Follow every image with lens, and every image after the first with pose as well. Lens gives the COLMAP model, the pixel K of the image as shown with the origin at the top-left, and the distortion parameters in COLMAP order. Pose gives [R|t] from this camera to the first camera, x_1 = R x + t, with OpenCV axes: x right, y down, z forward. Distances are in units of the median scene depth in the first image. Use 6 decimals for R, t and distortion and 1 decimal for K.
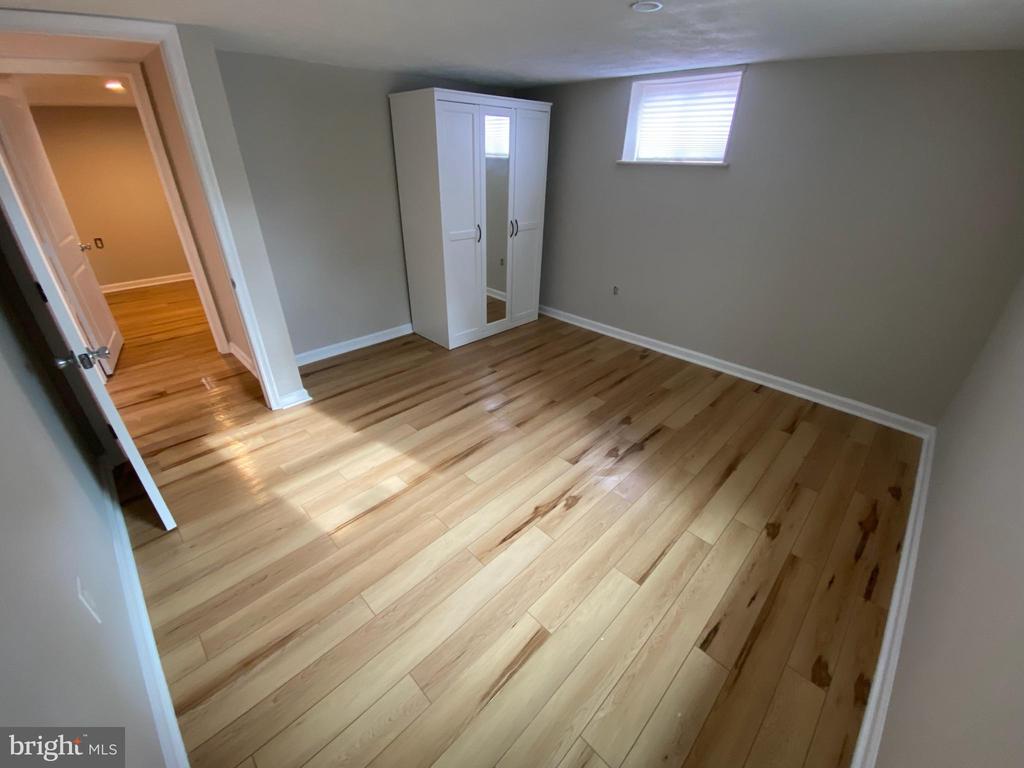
lens RADIAL K [[415.2, 0, 510.5], [0, 415.2, 379.0], [0, 0, 1]] dist [0.022151, -0.021624]
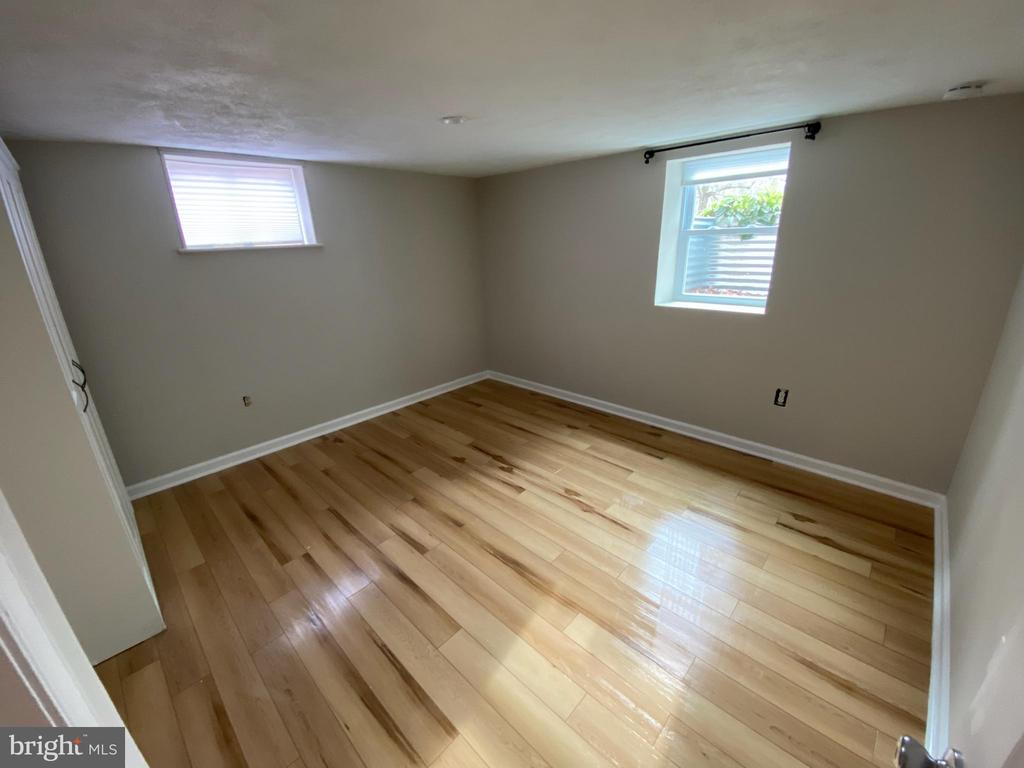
lens RADIAL K [[414.8, 0, 506.2], [0, 414.8, 380.9], [0, 0, 1]] dist [0.020757, -0.021683]
pose [[-0.035553, -0.328425, 0.943861, -0.664027], [0.496180, 0.814026, 0.301938, -0.325135], [-0.867491, 0.479060, 0.134017, 0.628907]]
